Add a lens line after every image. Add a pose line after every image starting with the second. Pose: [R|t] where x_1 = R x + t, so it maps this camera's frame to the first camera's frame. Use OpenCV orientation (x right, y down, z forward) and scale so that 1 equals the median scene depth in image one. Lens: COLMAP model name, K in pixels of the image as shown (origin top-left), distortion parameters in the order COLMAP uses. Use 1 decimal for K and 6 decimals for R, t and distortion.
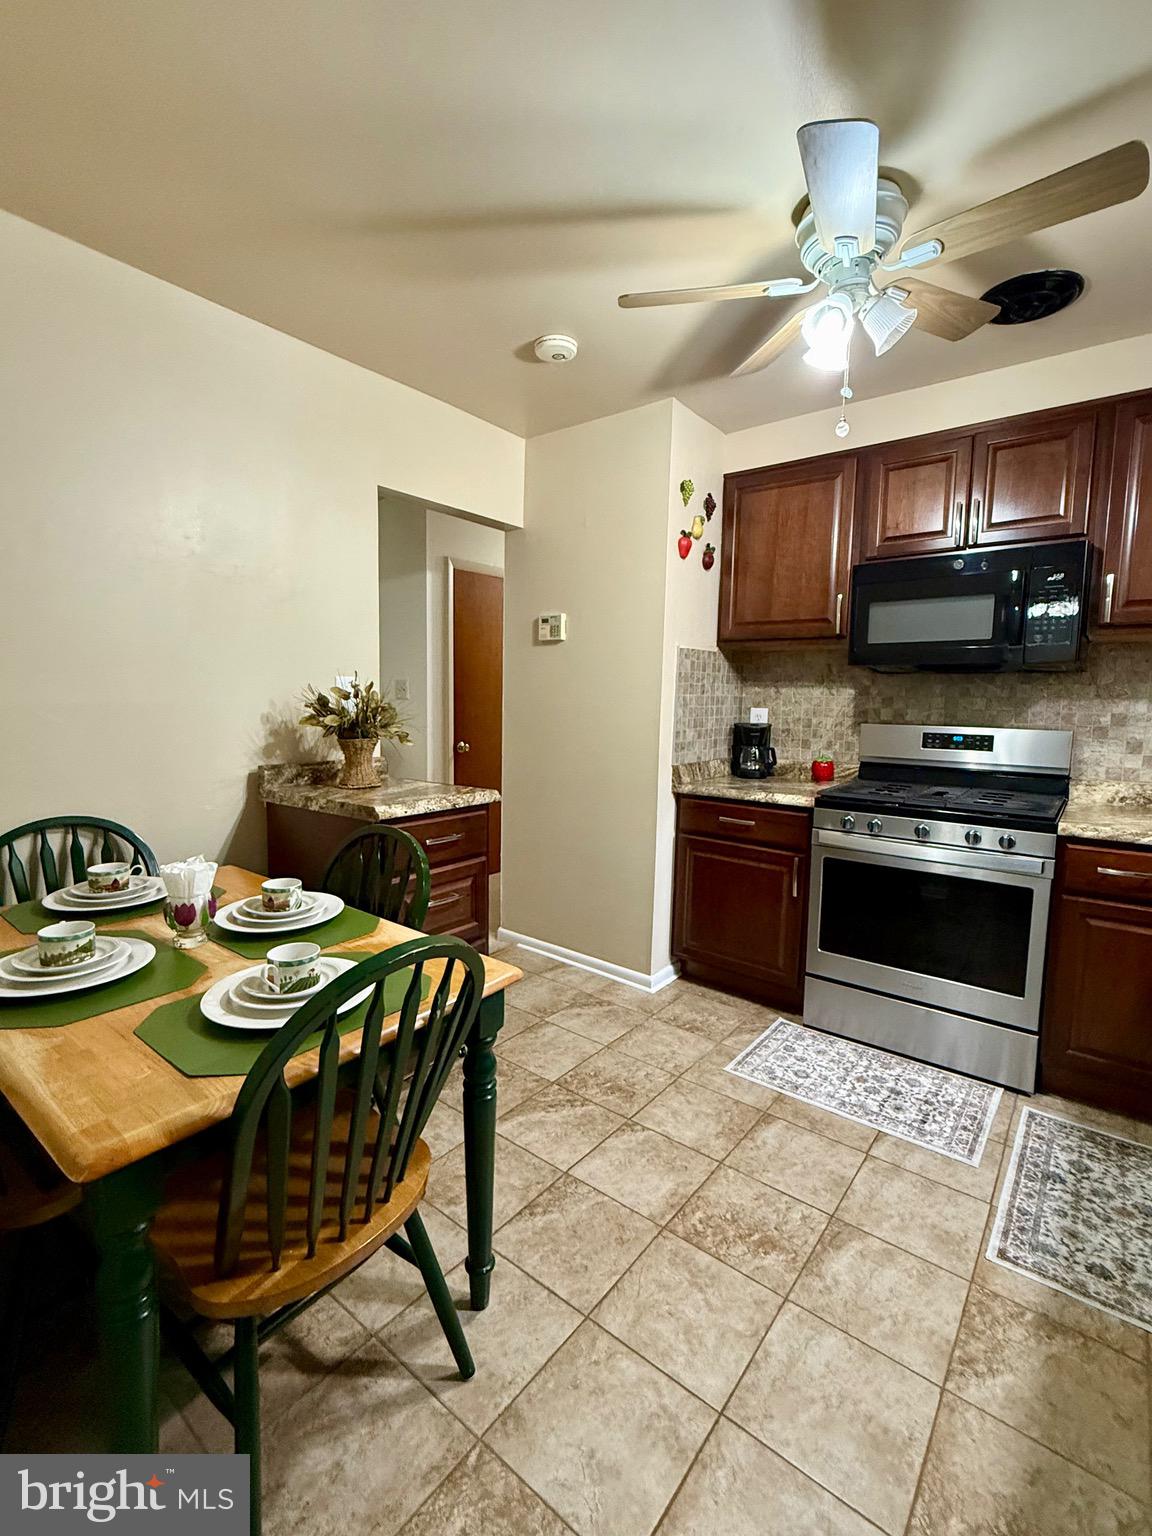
lens RADIAL K [[688.9, 0, 579.4], [0, 688.9, 764.7], [0, 0, 1]] dist [0.001452, 0.000307]
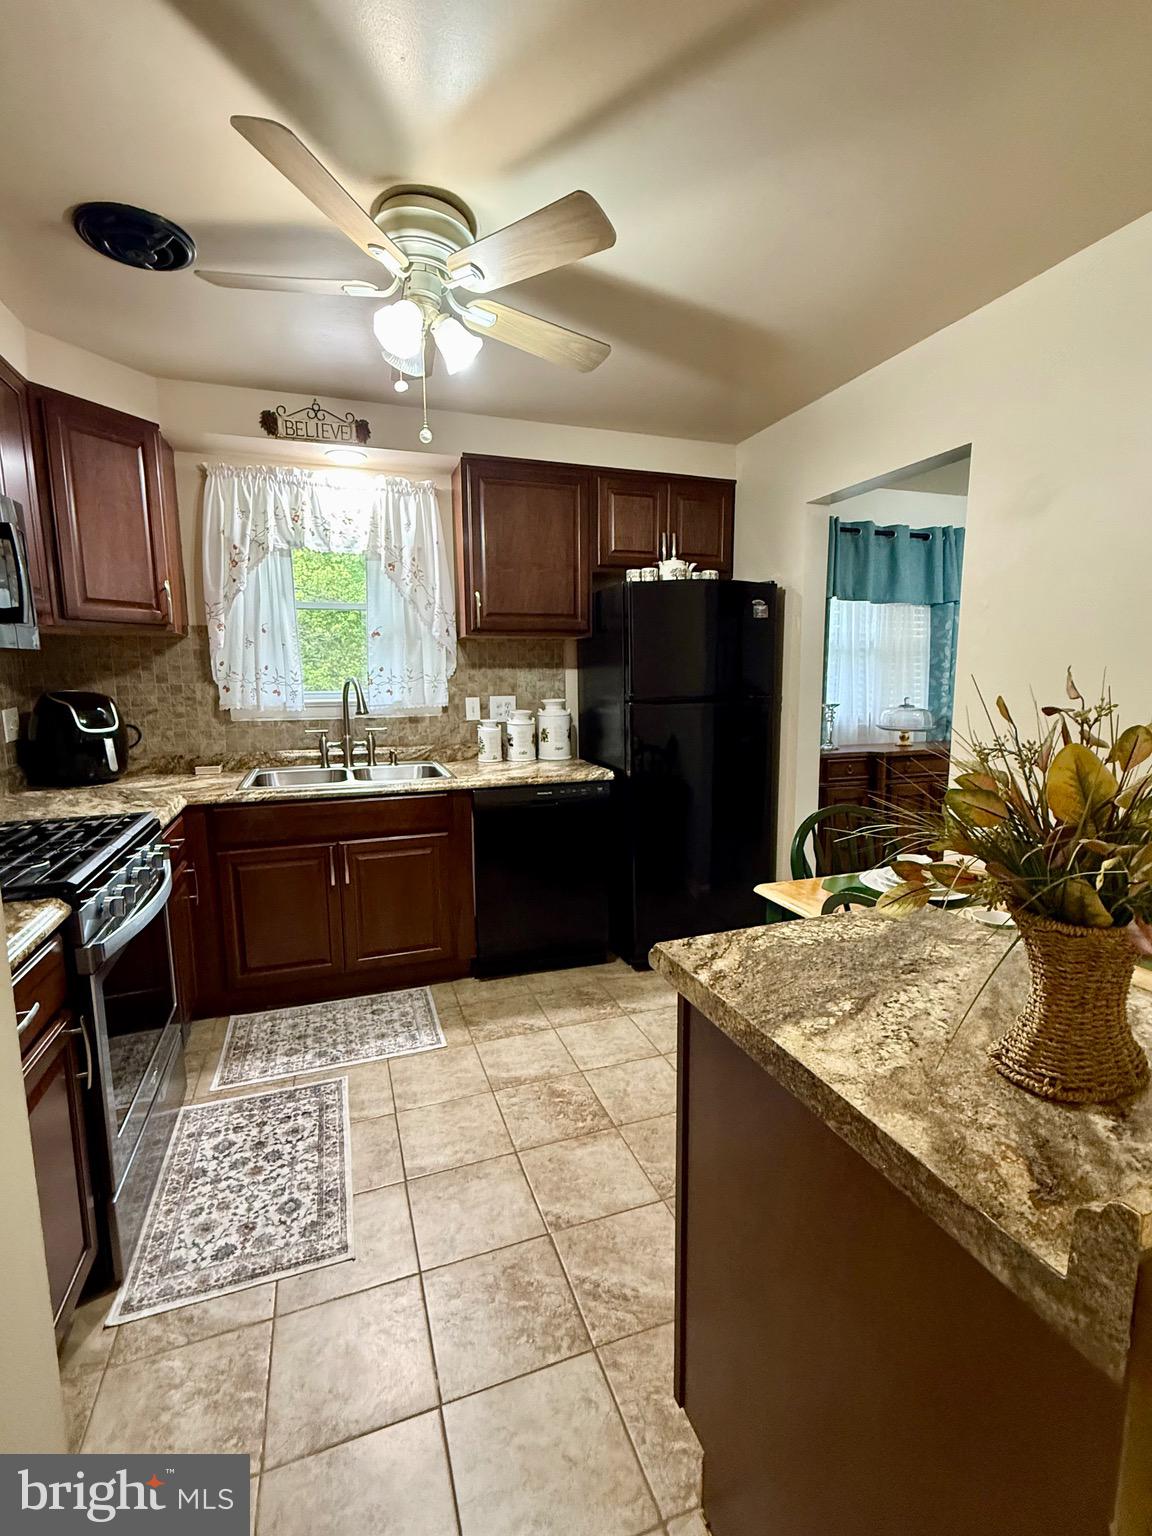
lens RADIAL K [[688.9, 0, 579.0], [0, 688.9, 762.7], [0, 0, 1]] dist [0.001452, 0.000307]
pose [[-0.847199, -0.079984, 0.525220, -0.302619], [0.050192, 0.972131, 0.229004, -0.175413], [-0.528899, 0.220374, -0.819574, 1.383854]]
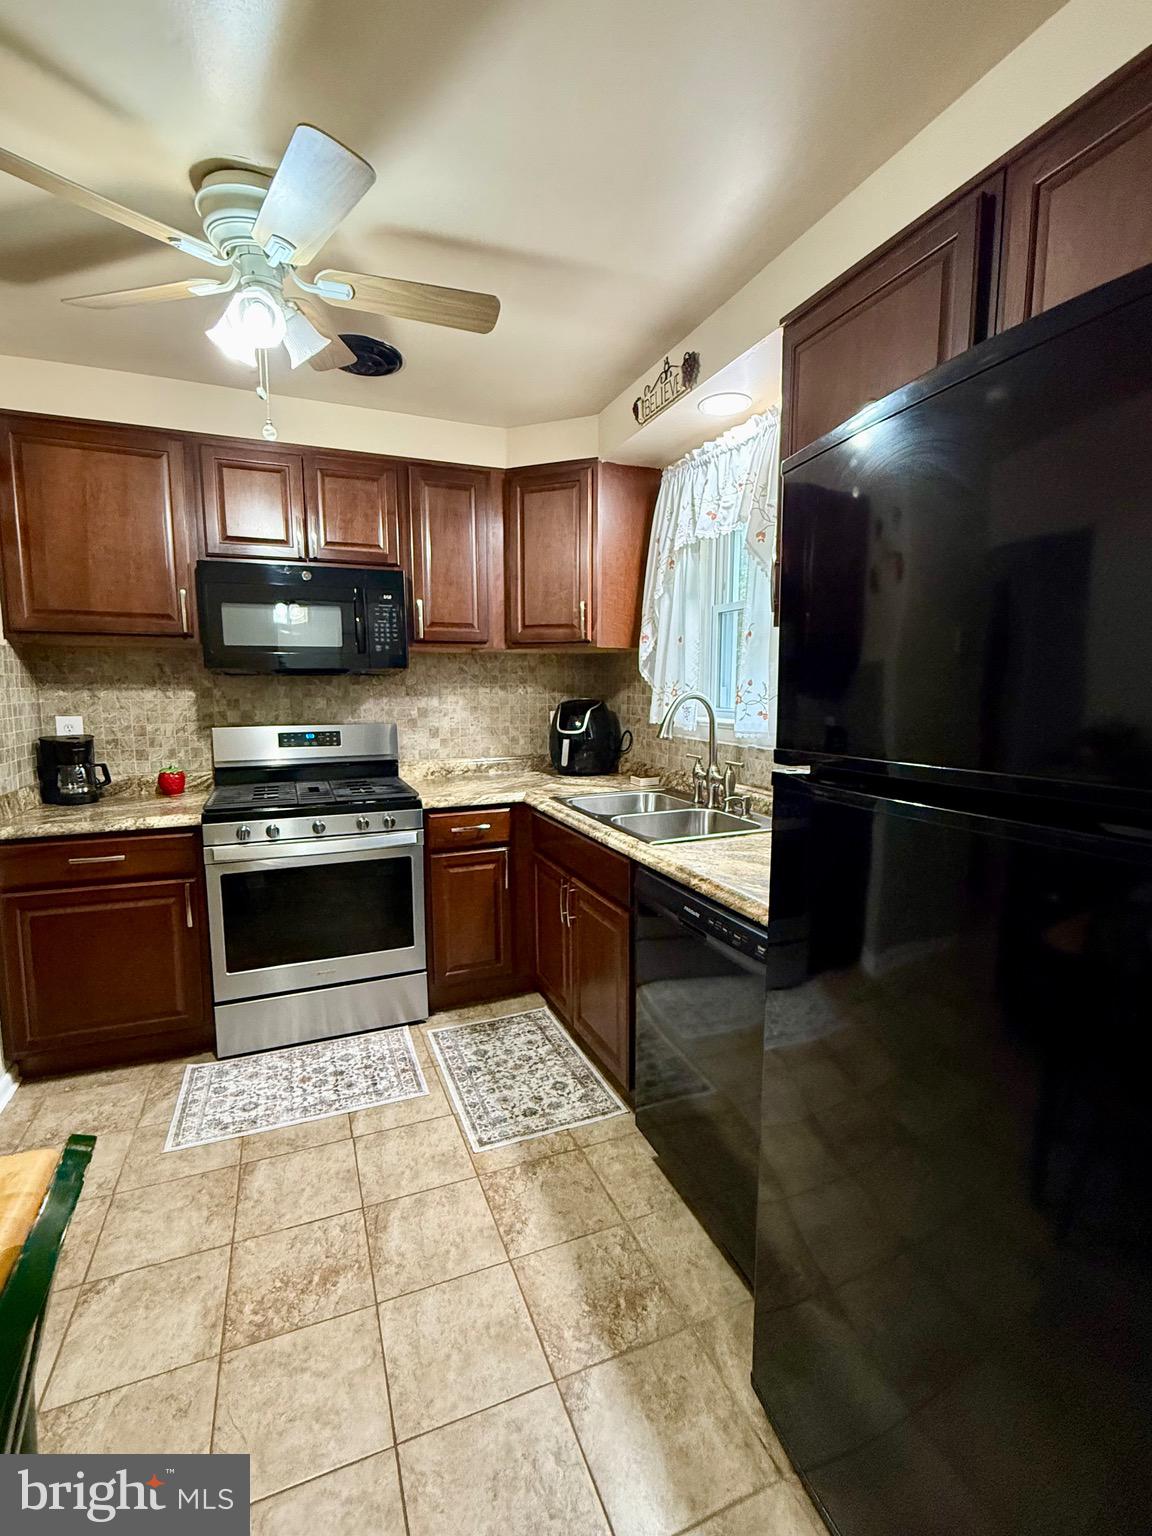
lens RADIAL K [[688.9, 0, 573.4], [0, 688.9, 765.1], [0, 0, 1]] dist [0.001452, 0.000307]
pose [[0.494556, -0.115809, 0.861396, -0.222150], [0.099461, 0.992113, 0.076279, -0.042087], [-0.863436, 0.047951, 0.502175, 0.129033]]
